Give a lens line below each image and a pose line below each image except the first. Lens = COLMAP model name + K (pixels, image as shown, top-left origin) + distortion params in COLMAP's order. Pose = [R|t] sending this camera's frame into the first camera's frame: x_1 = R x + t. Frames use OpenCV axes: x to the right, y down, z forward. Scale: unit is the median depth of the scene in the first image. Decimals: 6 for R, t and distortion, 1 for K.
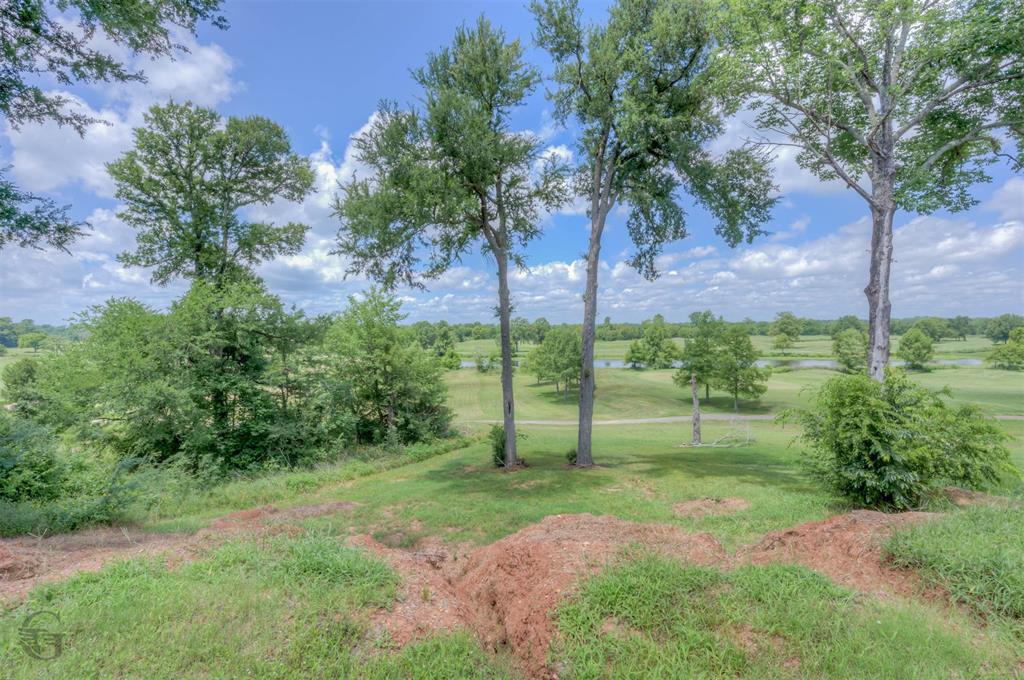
lens RADIAL K [[448.7, 0, 512.0], [0, 448.7, 340.0], [0, 0, 1]] dist [-0.017723, -0.000423]
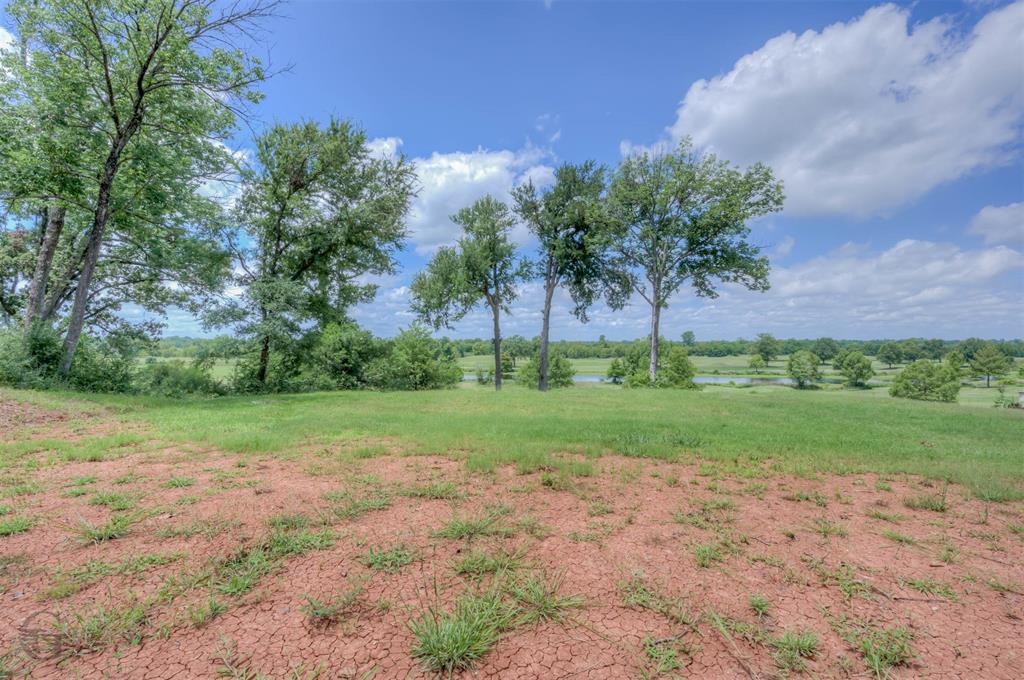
lens RADIAL K [[448.7, 0, 512.0], [0, 448.7, 340.0], [0, 0, 1]] dist [-0.017723, -0.000423]
pose [[0.999912, 0.013279, -0.000030, 0.015546], [-0.013272, 0.999286, -0.035370, -0.002135], [-0.000439, 0.035368, 0.999374, -0.285676]]
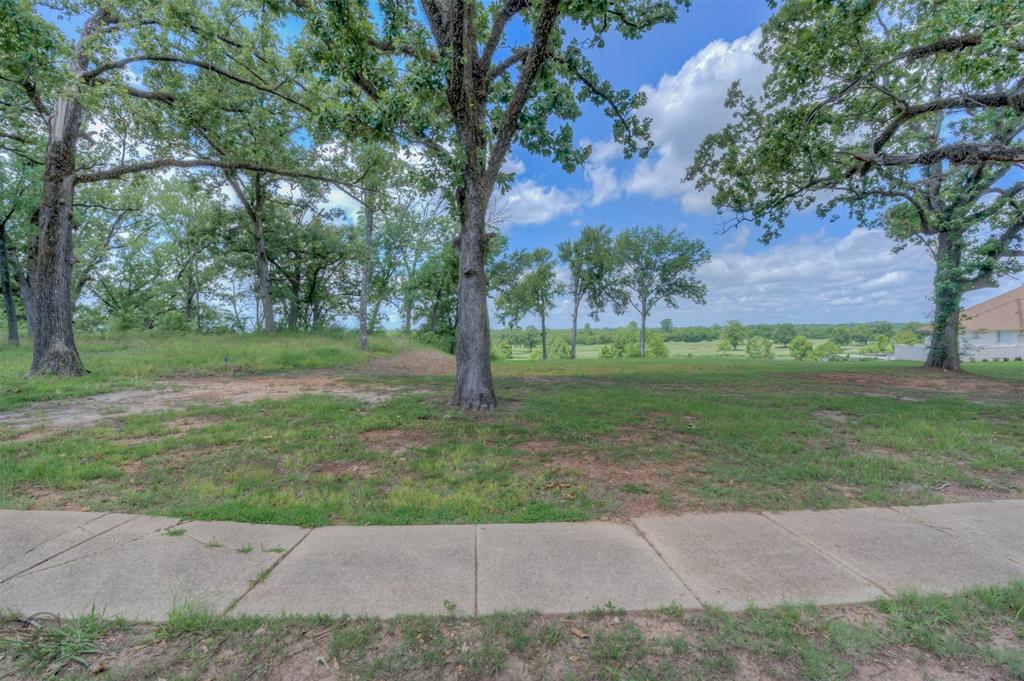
lens RADIAL K [[448.7, 0, 512.0], [0, 448.7, 340.5], [0, 0, 1]] dist [-0.017723, -0.000423]
pose [[0.999155, -0.002971, 0.040981, -0.123221], [0.003317, 0.999960, -0.008363, -0.000984], [-0.040955, 0.008491, 0.999125, -0.669320]]
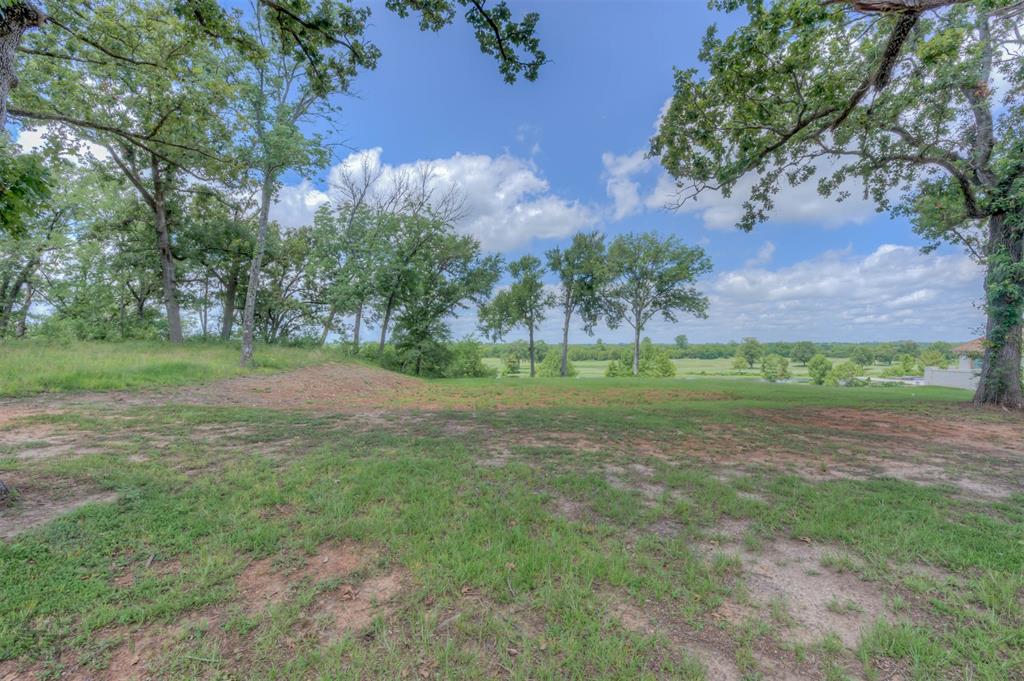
lens RADIAL K [[448.7, 0, 512.0], [0, 448.7, 340.5], [0, 0, 1]] dist [-0.017723, -0.000423]
pose [[0.999893, 0.012448, 0.007622, -0.057076], [-0.012135, 0.999135, -0.039777, -0.003402], [-0.008110, 0.039680, 0.999180, -0.594039]]
